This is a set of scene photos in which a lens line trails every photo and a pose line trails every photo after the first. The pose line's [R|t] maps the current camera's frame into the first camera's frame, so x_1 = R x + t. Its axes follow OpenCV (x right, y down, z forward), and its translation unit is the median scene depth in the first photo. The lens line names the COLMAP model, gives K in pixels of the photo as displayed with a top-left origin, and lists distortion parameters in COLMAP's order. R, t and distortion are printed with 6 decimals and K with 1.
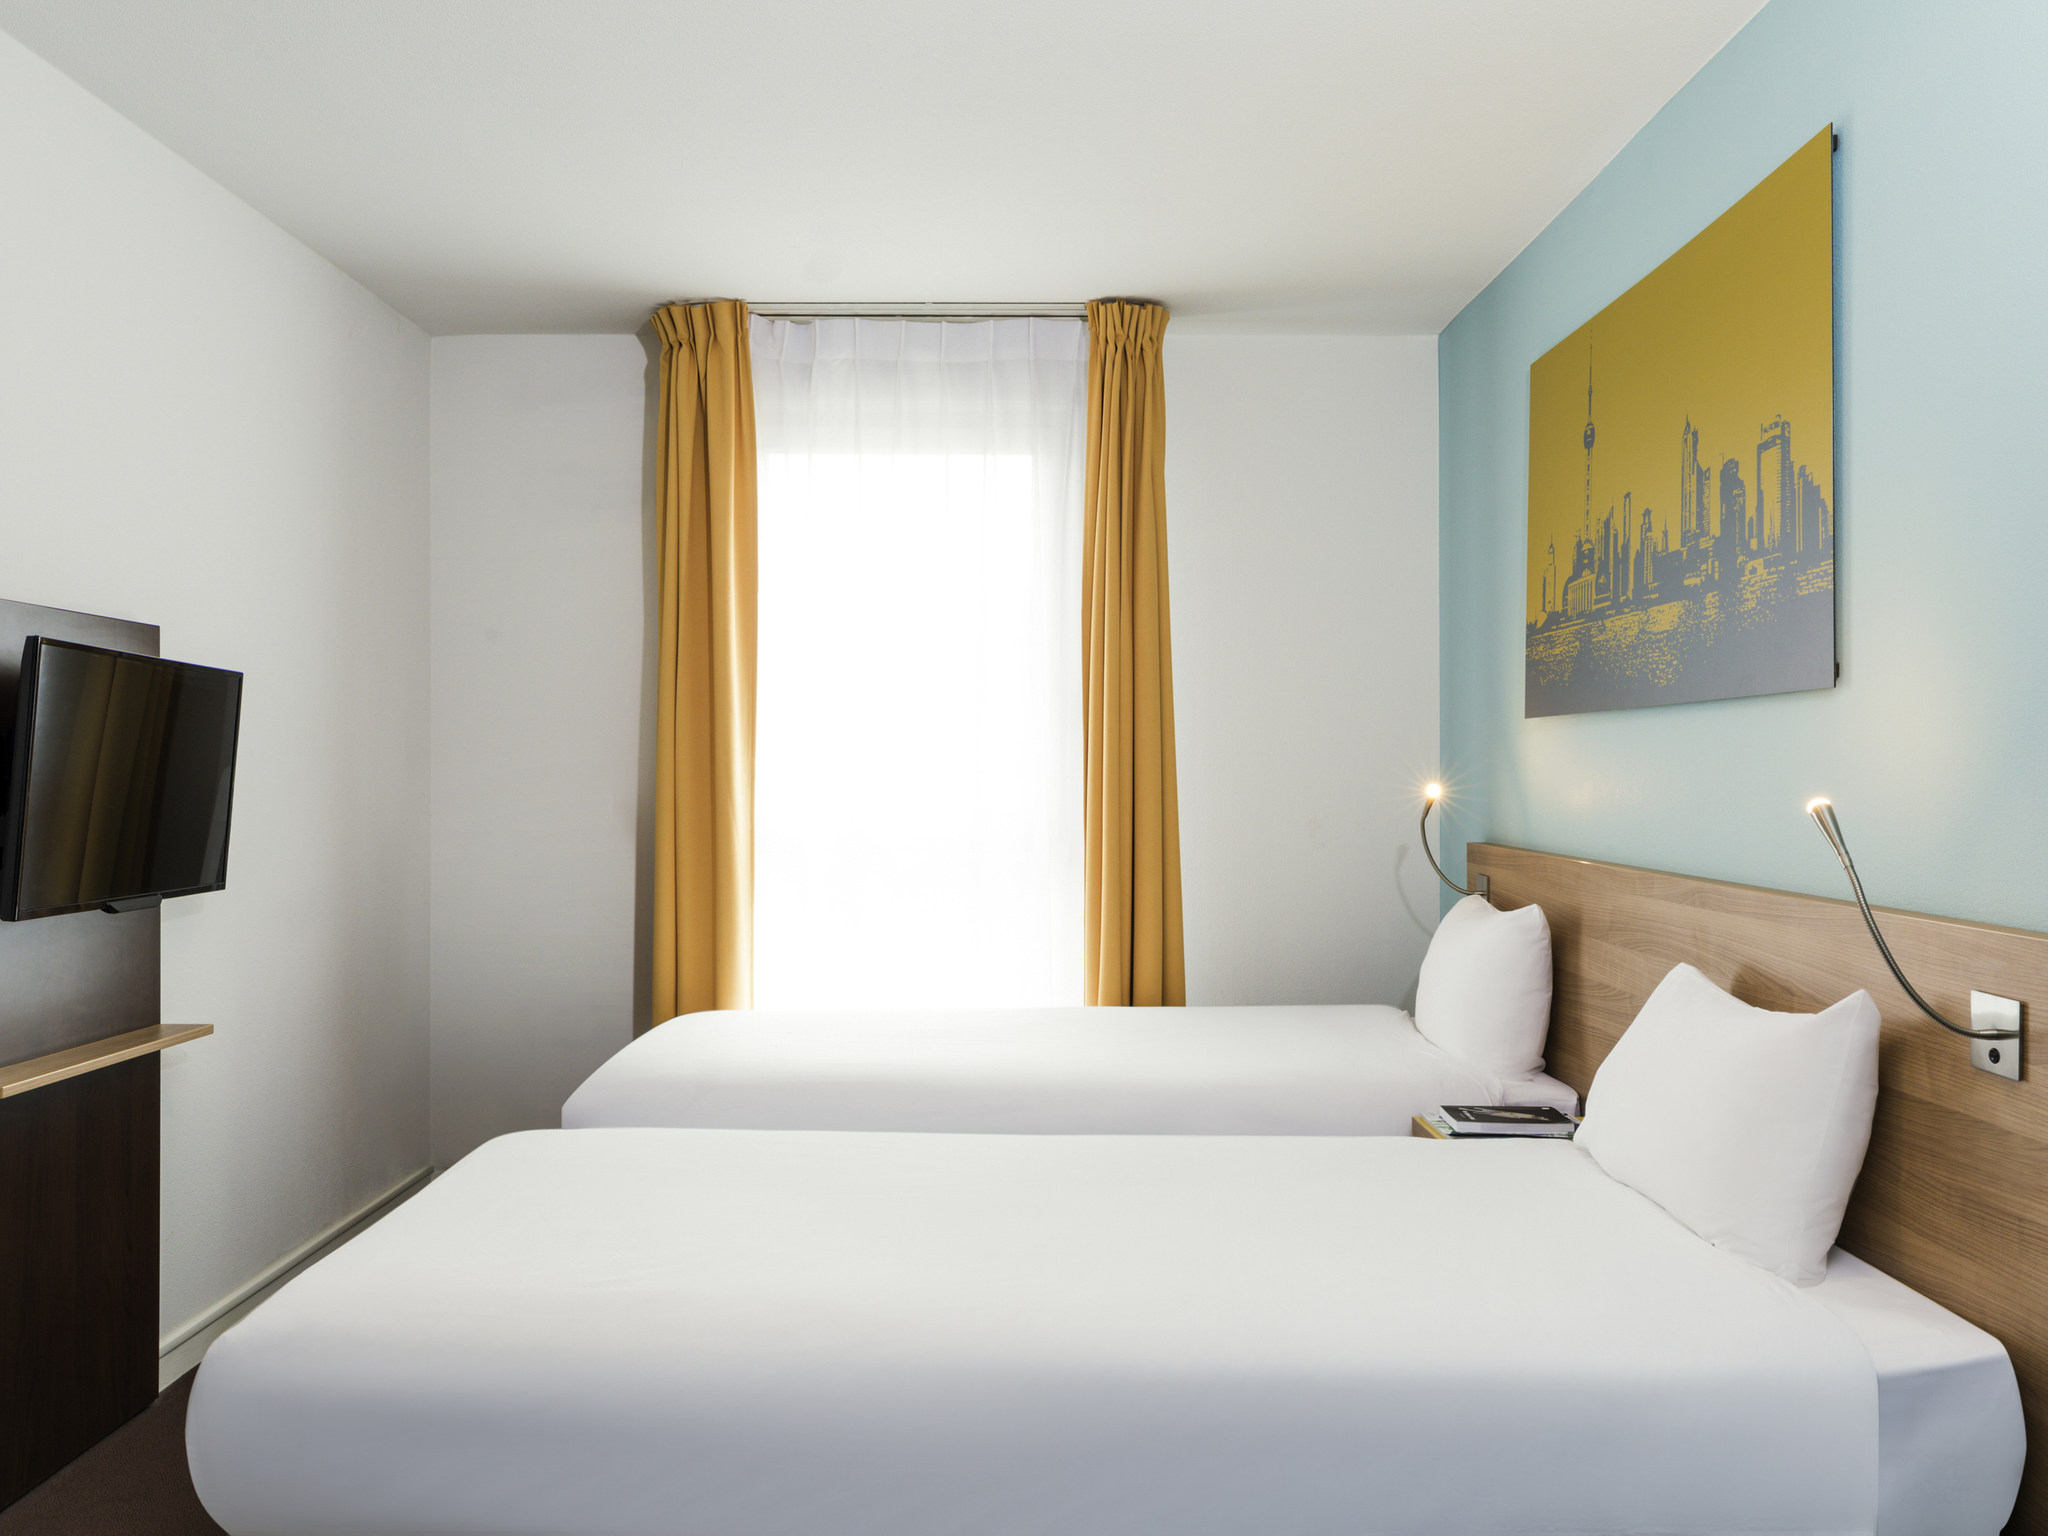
lens RADIAL K [[1545.7, 0, 1026.5], [0, 1545.7, 770.0], [0, 0, 1]] dist [0.008720, -0.001331]
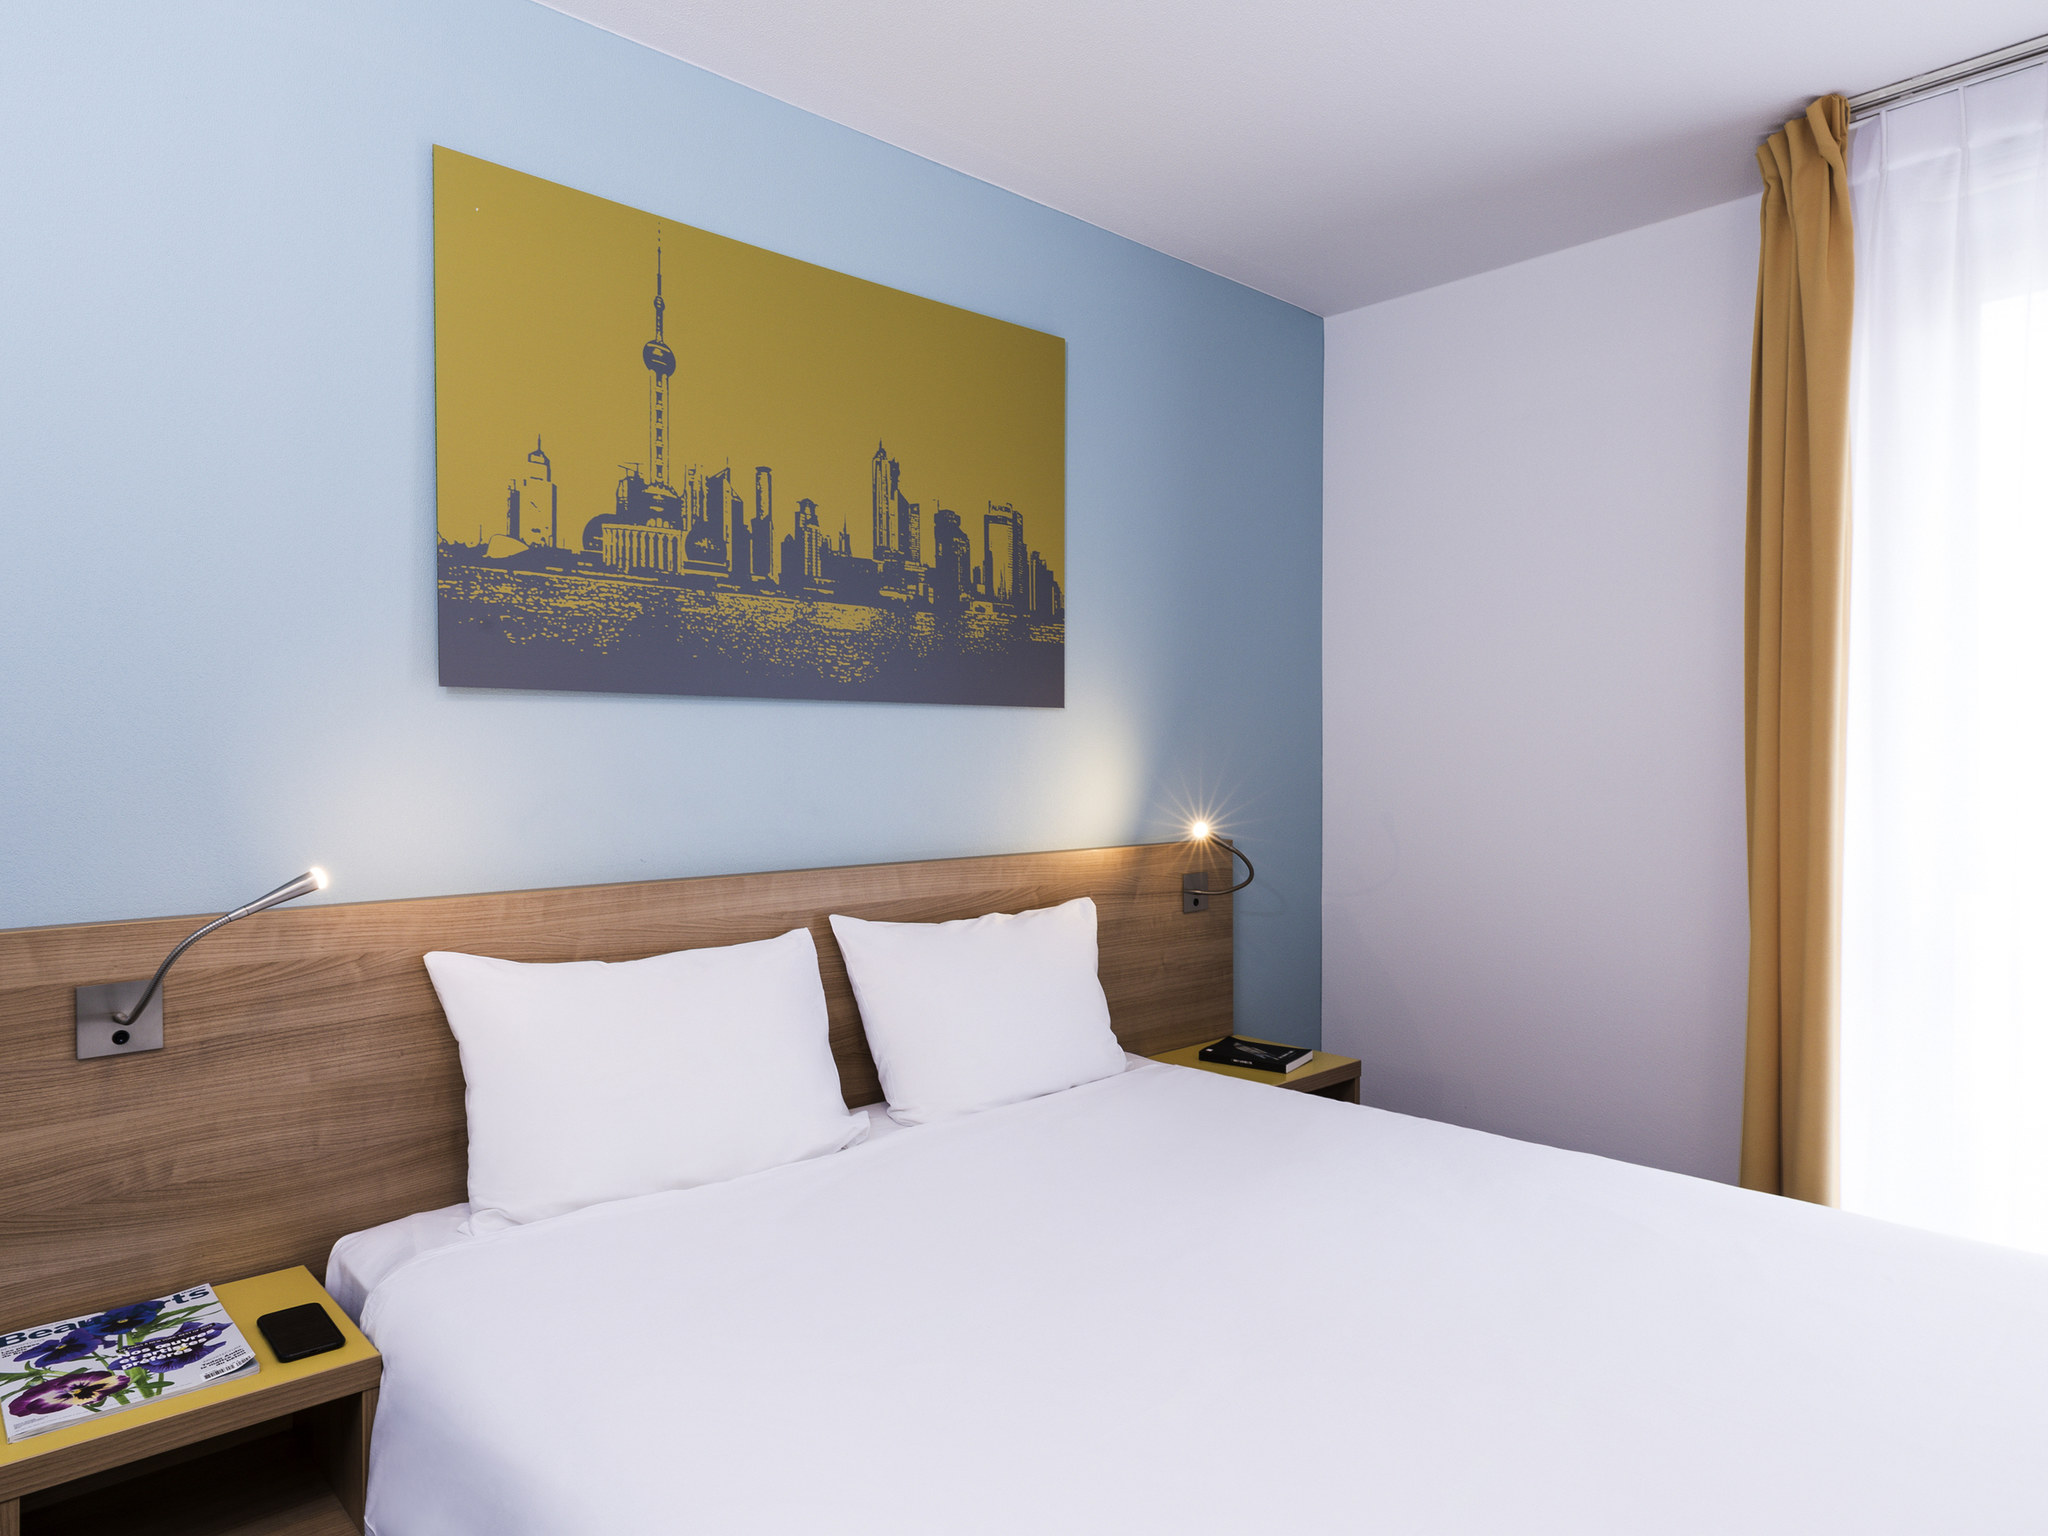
lens RADIAL K [[1303.8, 0, 1017.9], [0, 1303.8, 772.4], [0, 0, 1]] dist [0.007056, 0.002250]
pose [[-0.681561, -0.007884, 0.731719, -0.349881], [0.001320, 0.999927, 0.012004, -0.004368], [-0.731760, 0.009148, -0.681501, 1.695402]]
